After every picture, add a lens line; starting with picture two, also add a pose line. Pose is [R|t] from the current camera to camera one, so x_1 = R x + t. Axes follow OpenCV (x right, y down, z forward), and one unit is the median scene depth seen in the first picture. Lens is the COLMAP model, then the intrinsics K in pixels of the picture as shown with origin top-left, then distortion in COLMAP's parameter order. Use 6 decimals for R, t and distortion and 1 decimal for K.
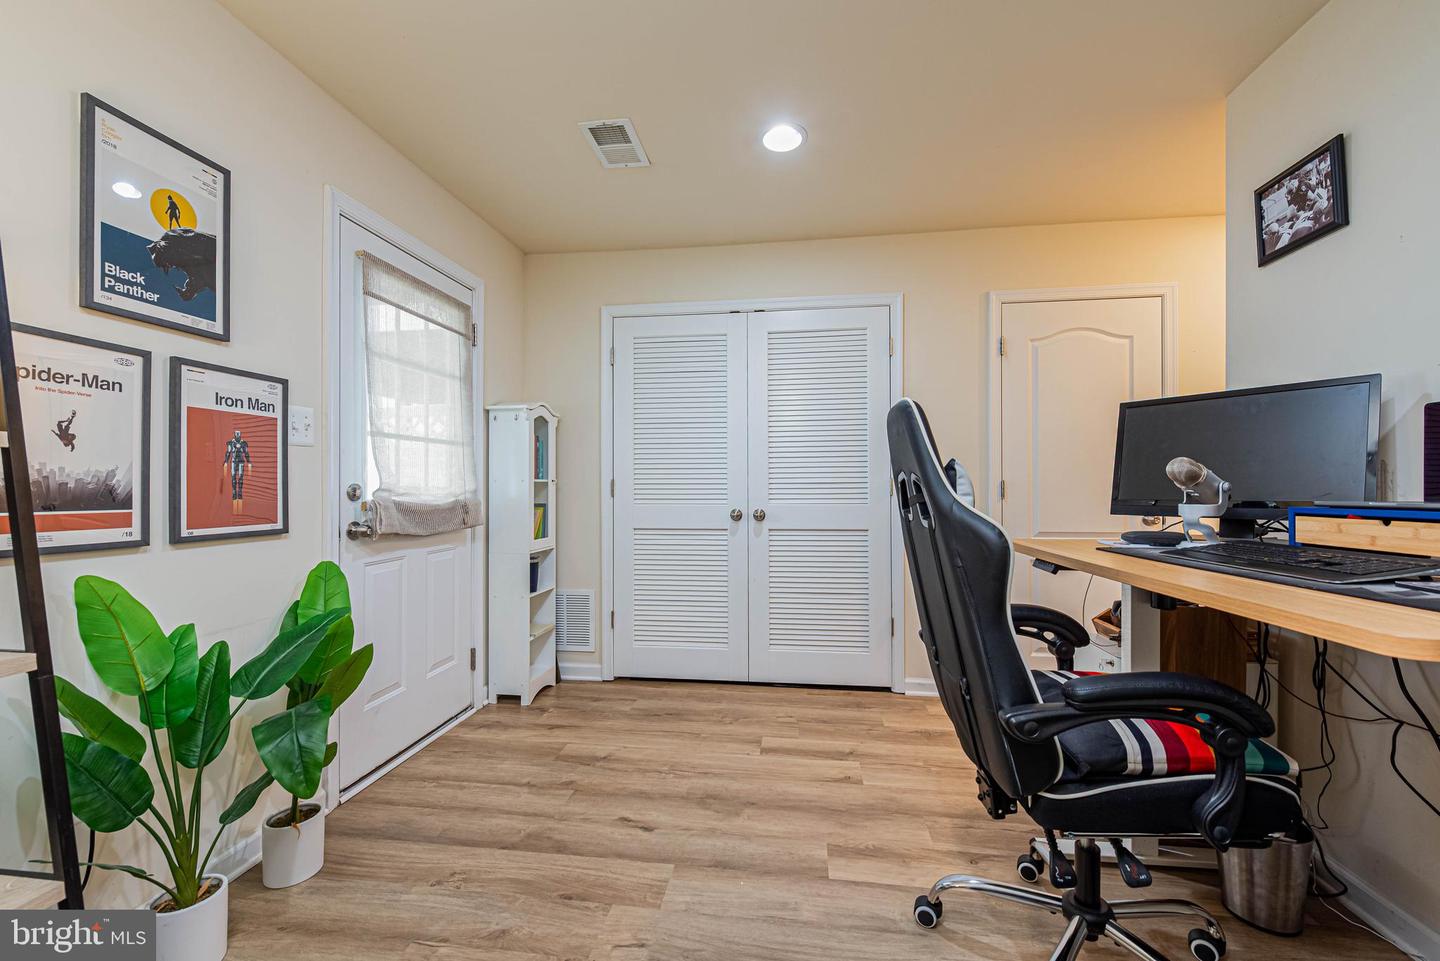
lens RADIAL K [[572.9, 0, 719.4], [0, 572.9, 484.3], [0, 0, 1]] dist [0.001247, -0.000280]
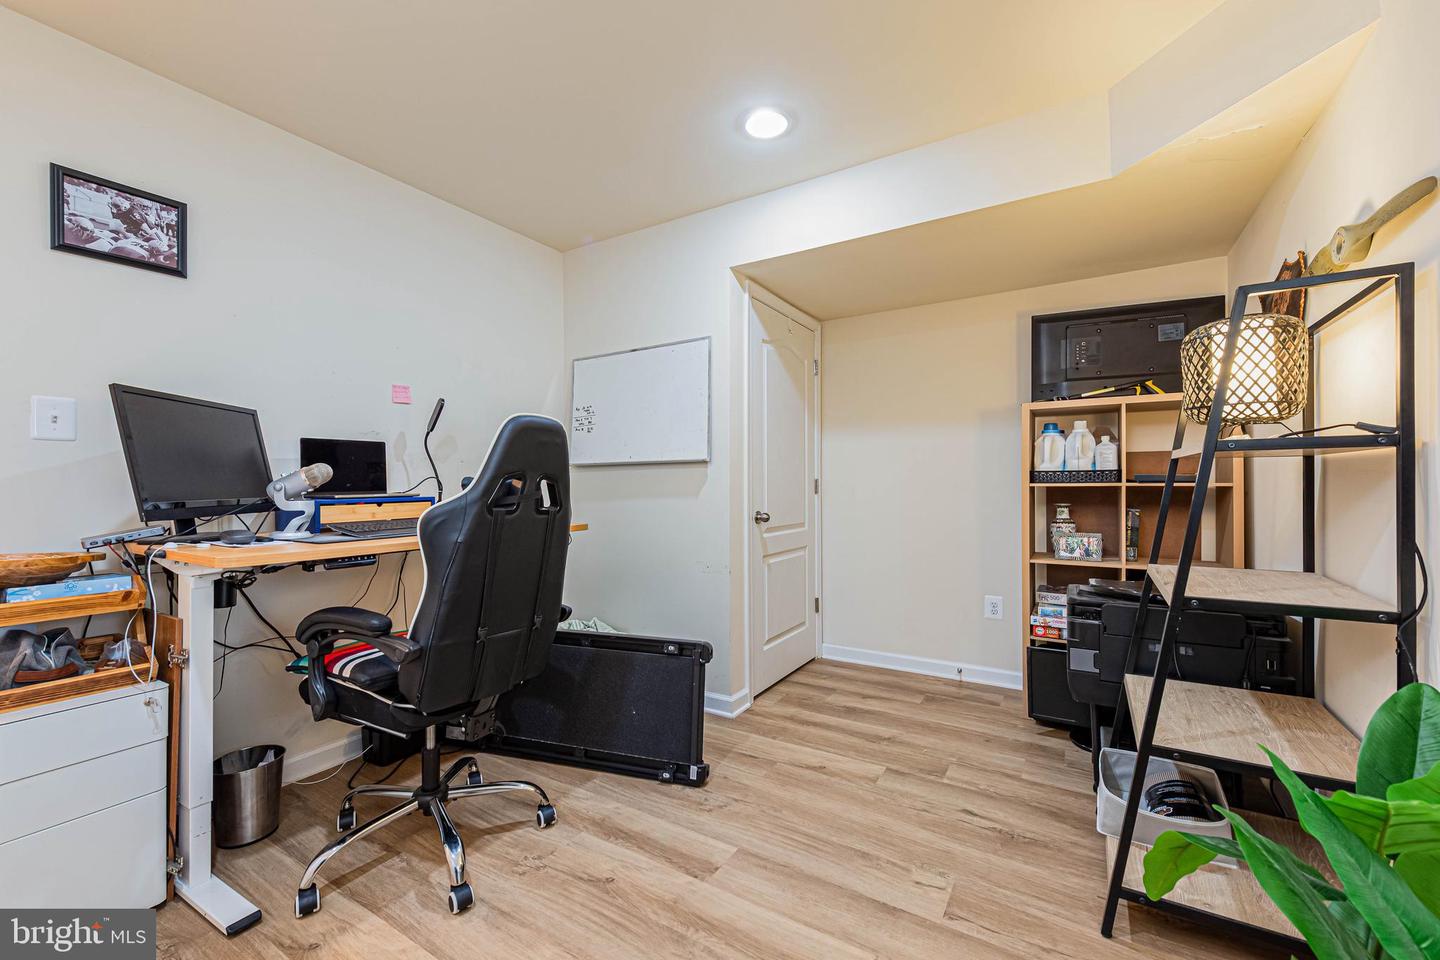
lens RADIAL K [[572.9, 0, 719.4], [0, 572.9, 483.8], [0, 0, 1]] dist [0.001247, -0.000280]
pose [[-0.915863, 0.007145, 0.401427, -0.424306], [0.006544, 0.999974, -0.002870, 0.005979], [-0.401437, -0.000002, -0.915887, 1.510959]]
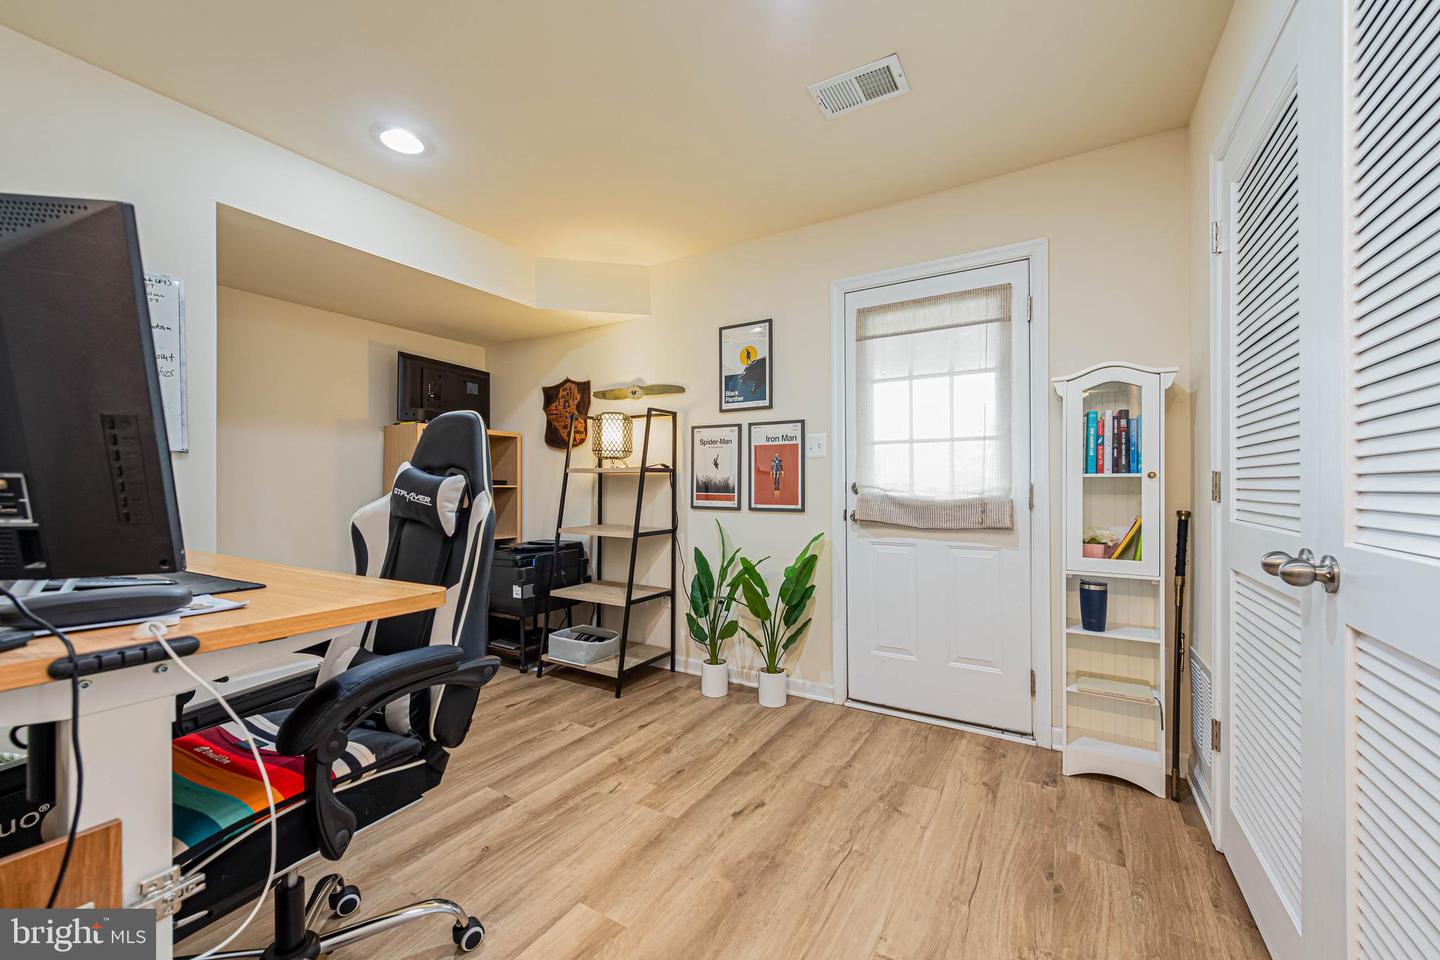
lens RADIAL K [[572.9, 0, 719.4], [0, 572.9, 483.8], [0, 0, 1]] dist [0.001247, -0.000280]
pose [[-0.392782, -0.000265, -0.919631, 0.917725], [0.002623, 0.999996, -0.001409, 0.006018], [0.919628, -0.002966, -0.392780, 1.506006]]
